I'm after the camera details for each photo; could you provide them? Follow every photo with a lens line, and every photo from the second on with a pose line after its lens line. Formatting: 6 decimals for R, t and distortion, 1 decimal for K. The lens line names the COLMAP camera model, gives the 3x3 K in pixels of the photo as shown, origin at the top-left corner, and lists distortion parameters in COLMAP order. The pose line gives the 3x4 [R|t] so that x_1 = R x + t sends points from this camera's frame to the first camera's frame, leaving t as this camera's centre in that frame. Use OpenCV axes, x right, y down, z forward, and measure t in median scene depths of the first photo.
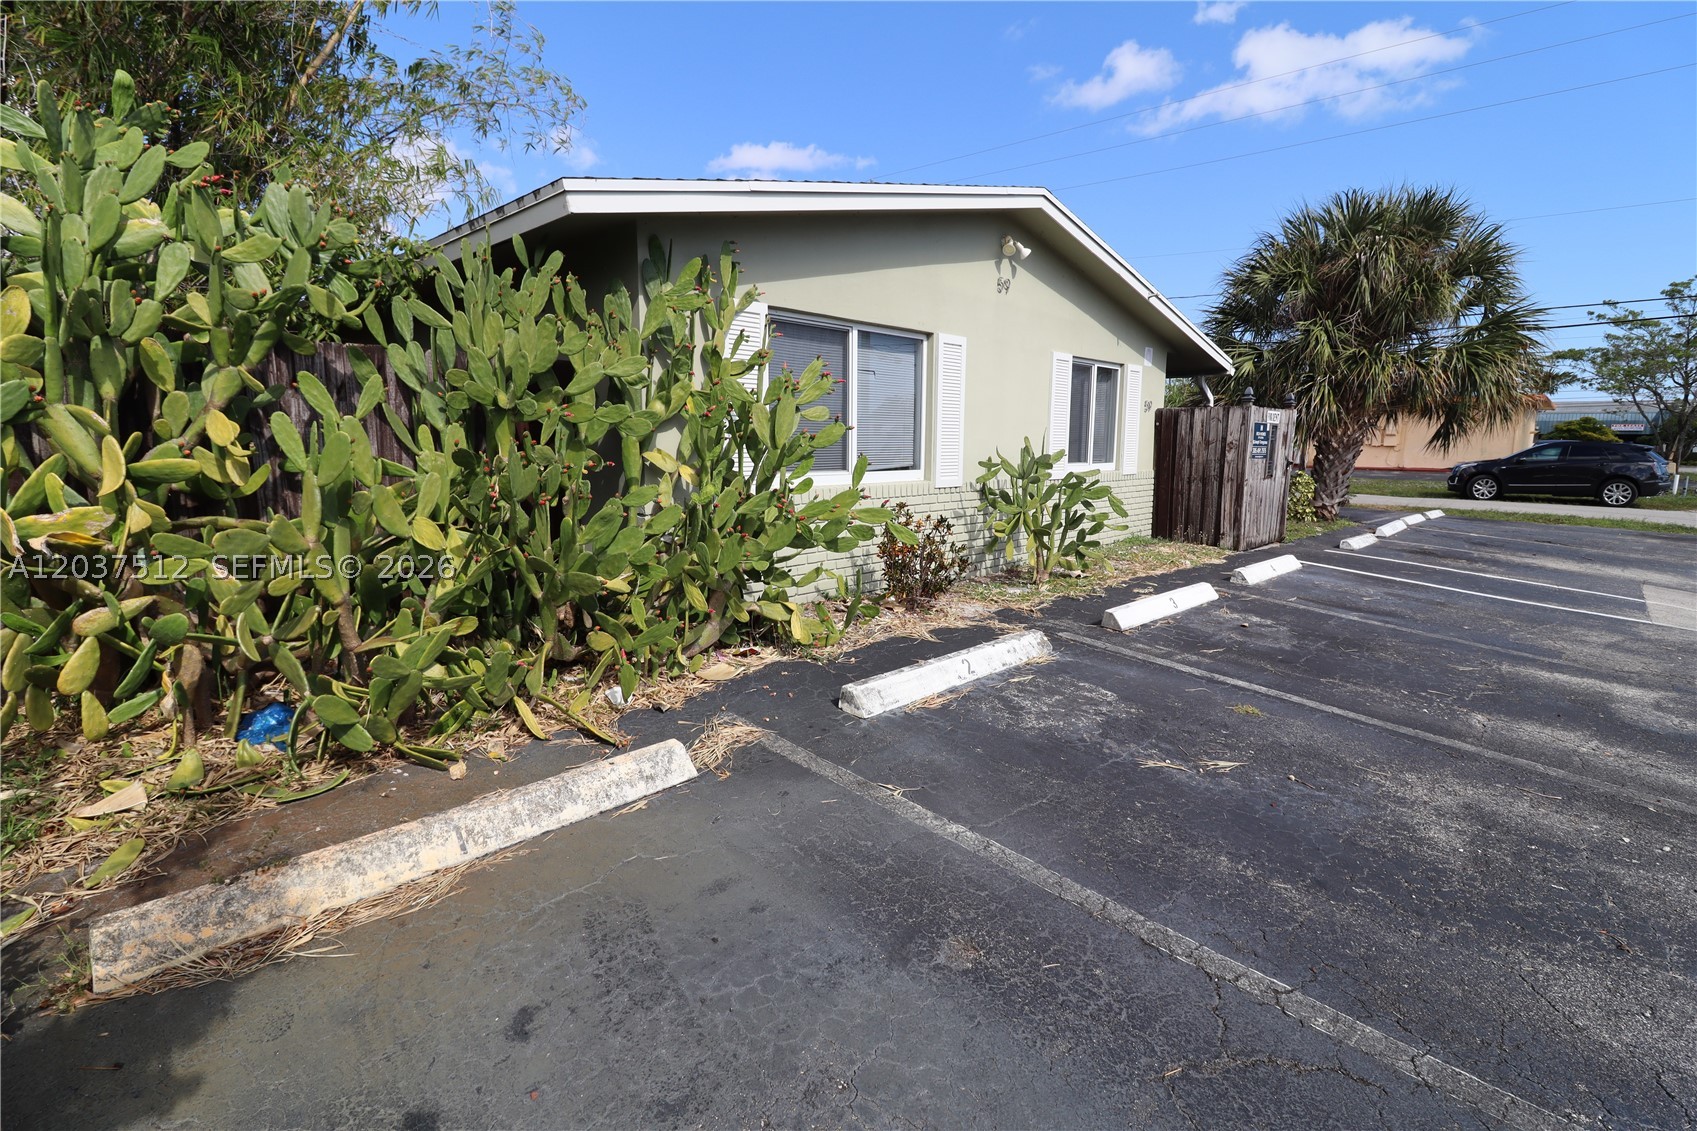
lens RADIAL K [[789.1, 0, 847.6], [0, 789.1, 559.6], [0, 0, 1]] dist [-0.000333, -0.013653]
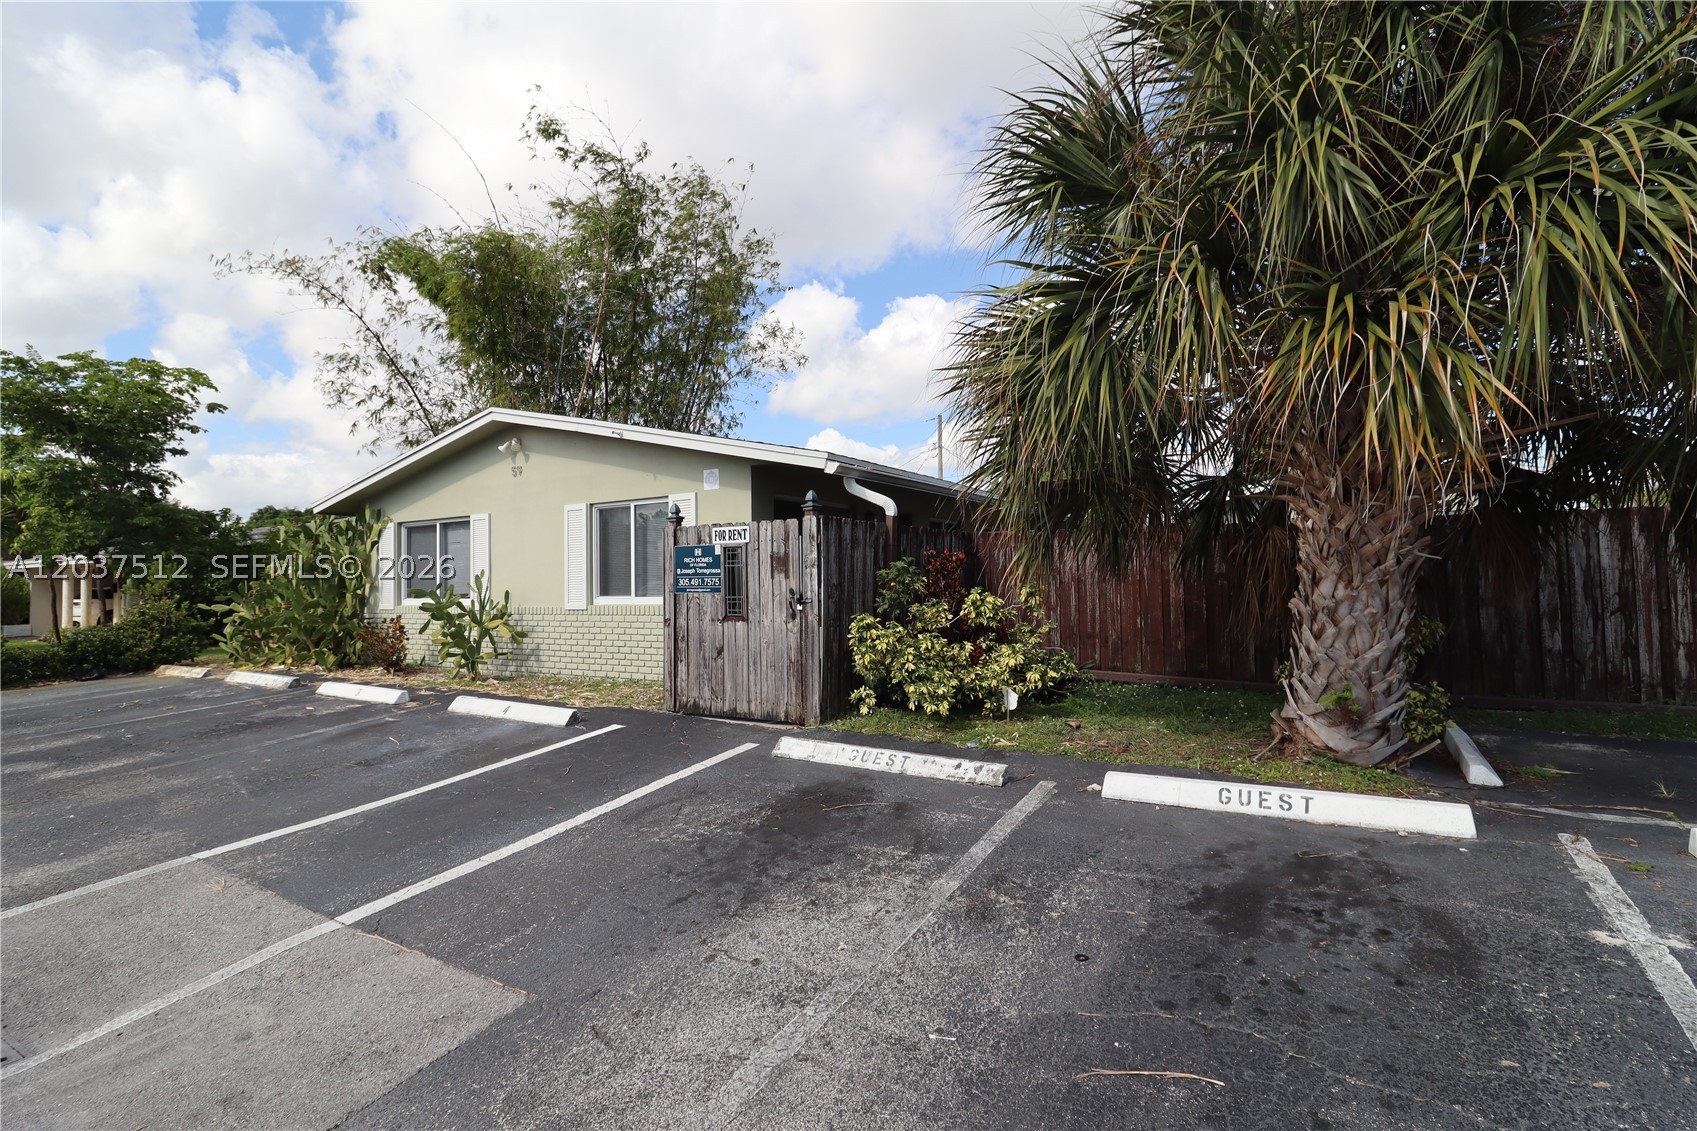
lens RADIAL K [[789.1, 0, 855.4], [0, 789.1, 560.1], [0, 0, 1]] dist [-0.000333, -0.013653]
pose [[0.226190, -0.041596, -0.973195, 1.876215], [-0.128113, 0.989139, -0.072053, -0.179514], [0.965622, 0.140977, 0.218404, 1.419738]]
